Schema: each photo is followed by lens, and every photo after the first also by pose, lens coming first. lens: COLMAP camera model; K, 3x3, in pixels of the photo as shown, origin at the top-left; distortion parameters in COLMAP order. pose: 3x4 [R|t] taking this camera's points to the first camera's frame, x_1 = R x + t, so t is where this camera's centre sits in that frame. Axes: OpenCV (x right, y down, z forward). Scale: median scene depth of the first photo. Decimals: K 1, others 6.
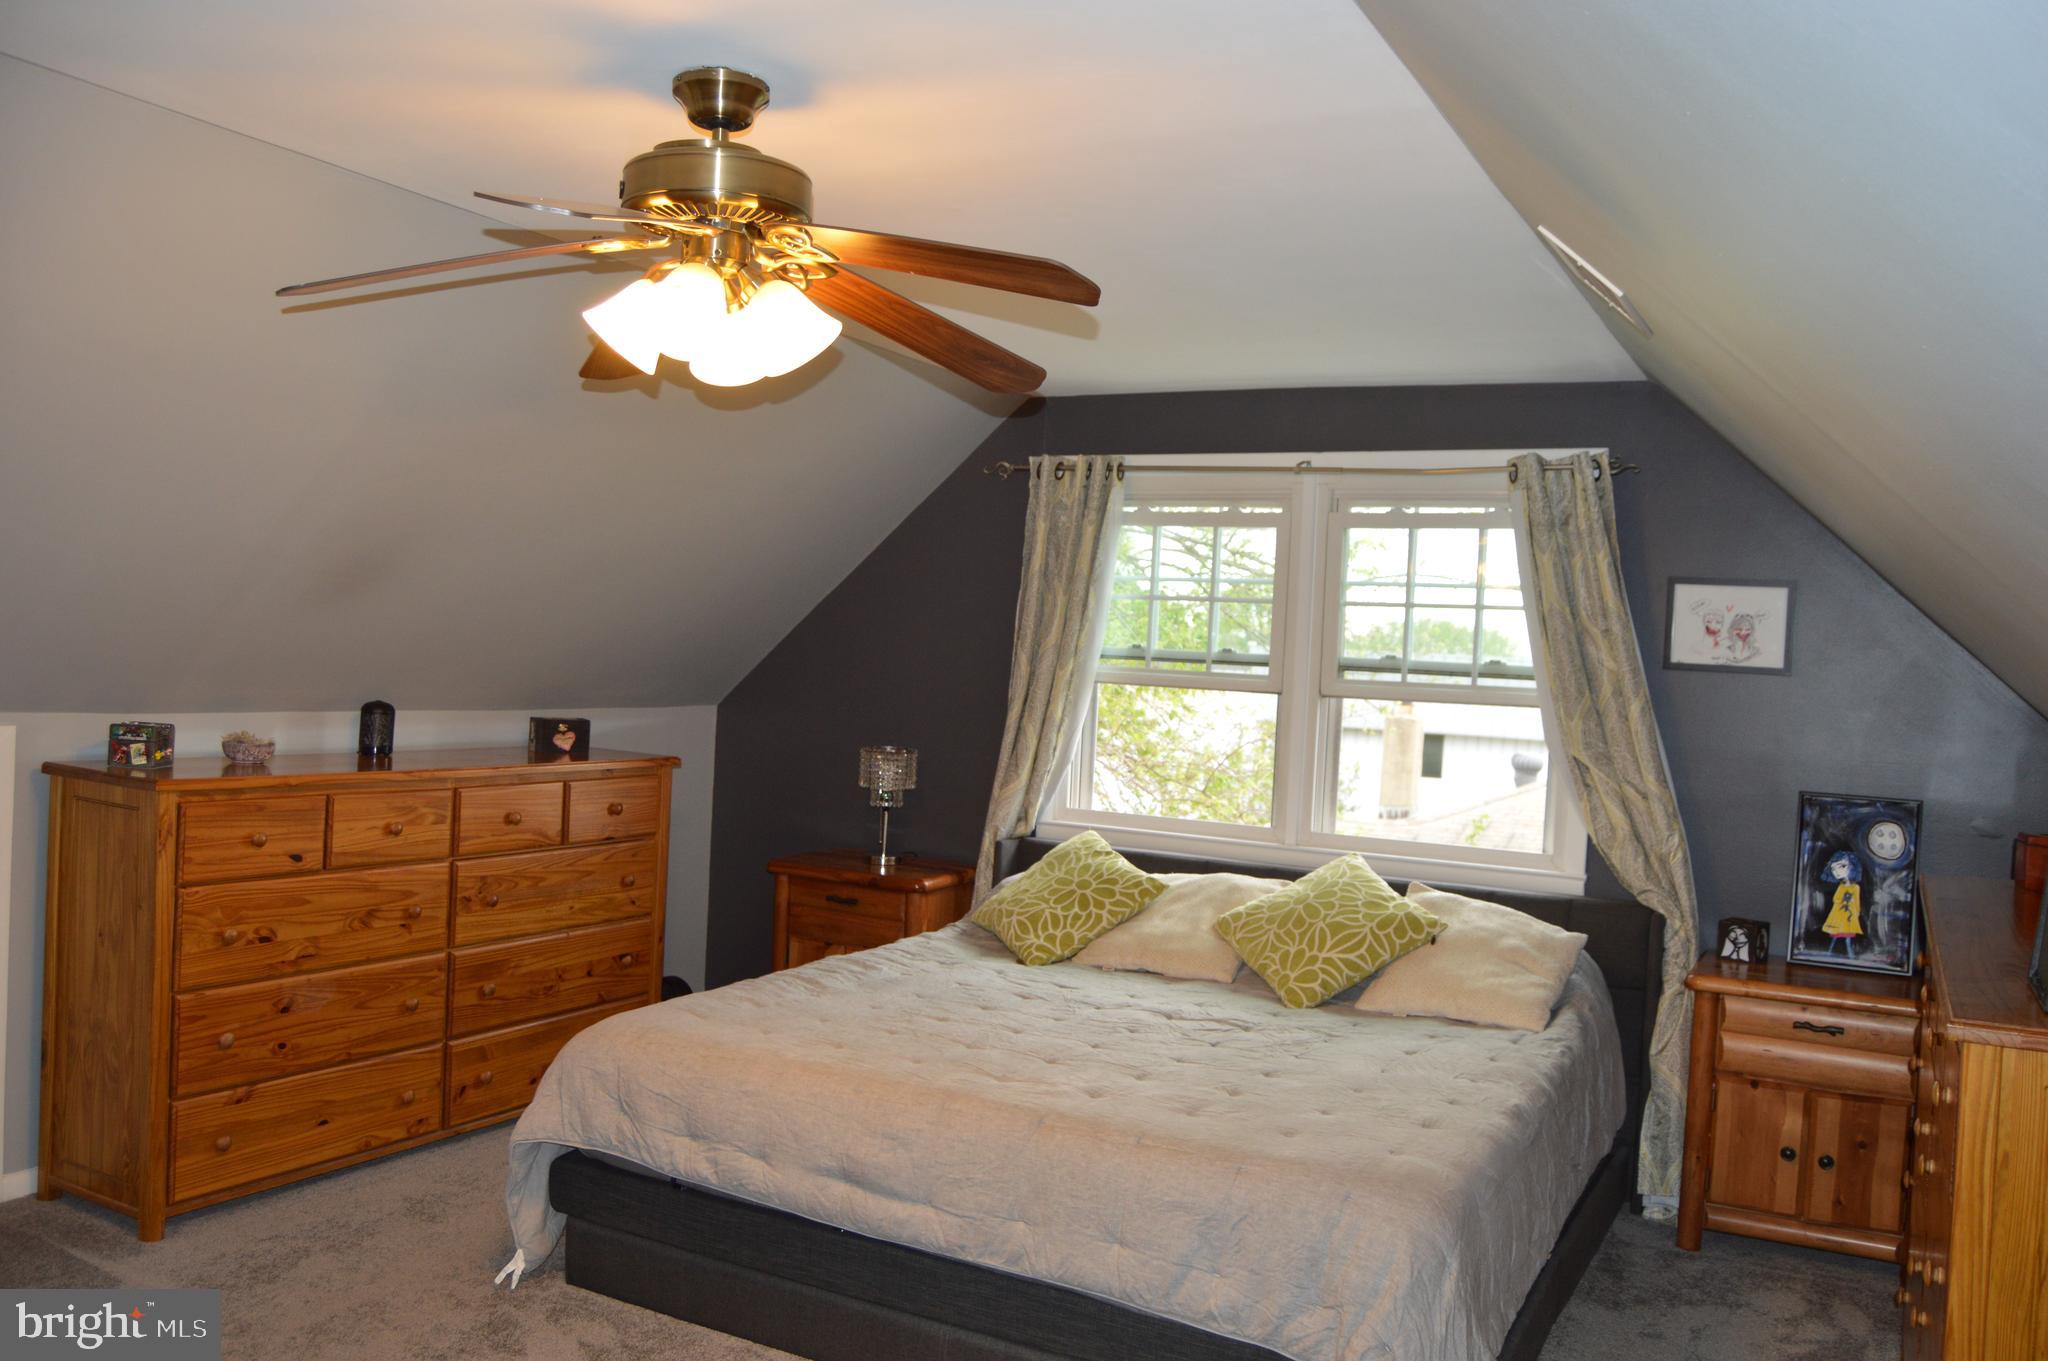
lens RADIAL K [[1624.5, 0, 1035.0], [0, 1624.5, 669.7], [0, 0, 1]] dist [-0.084598, 0.003966]
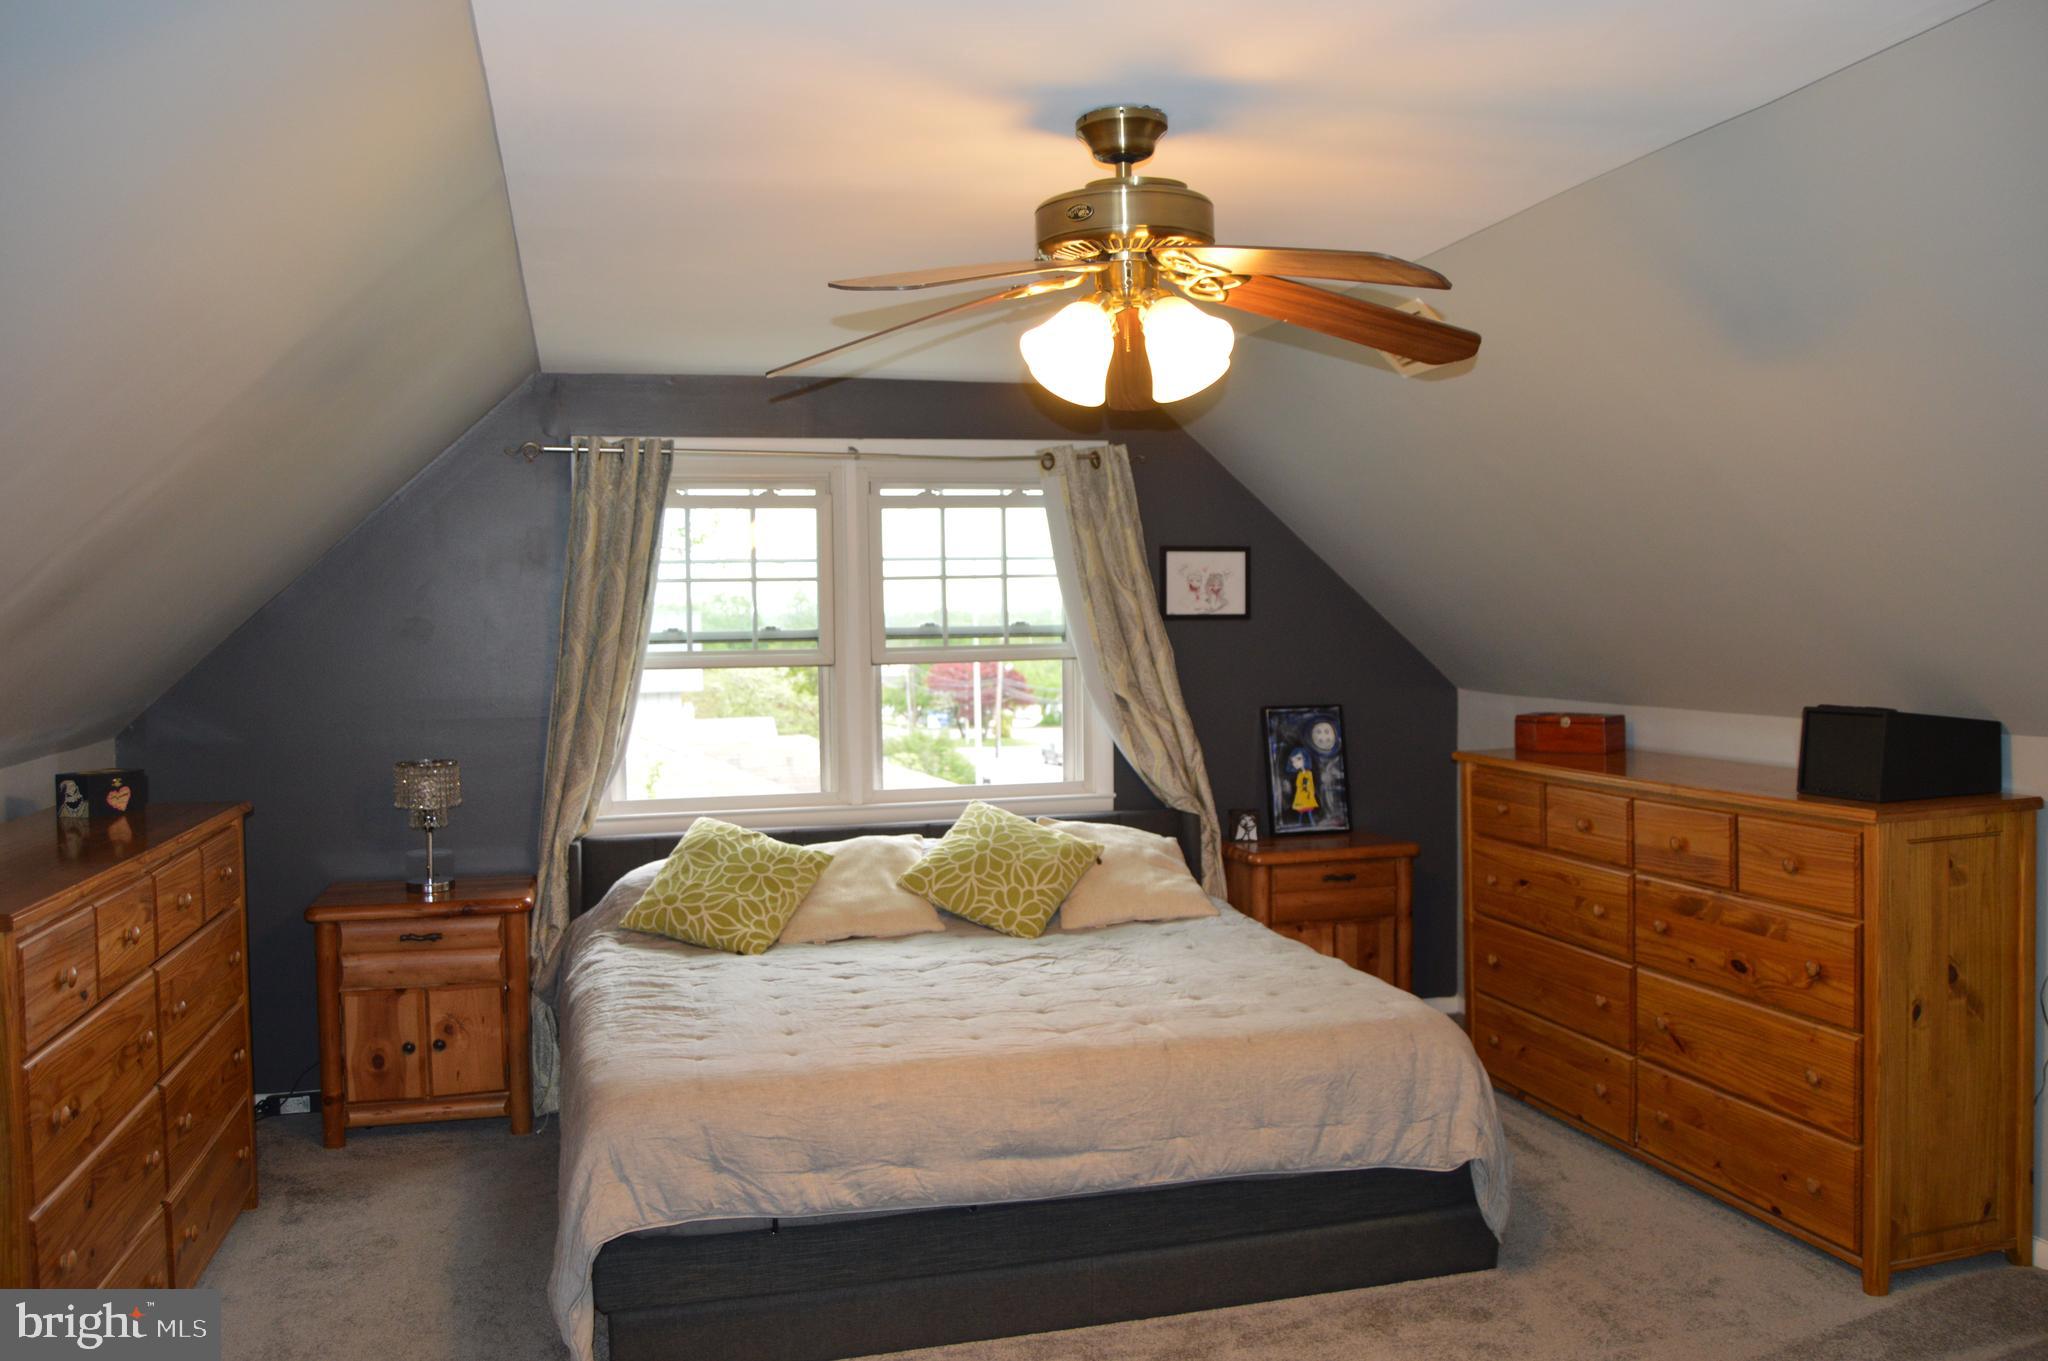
lens RADIAL K [[1624.5, 0, 1035.0], [0, 1624.5, 669.7], [0, 0, 1]] dist [-0.084598, 0.003966]
pose [[0.721468, -0.082288, 0.687541, -0.565370], [0.059861, 0.996609, 0.056463, -0.040305], [-0.689856, 0.000421, 0.723947, 0.158883]]
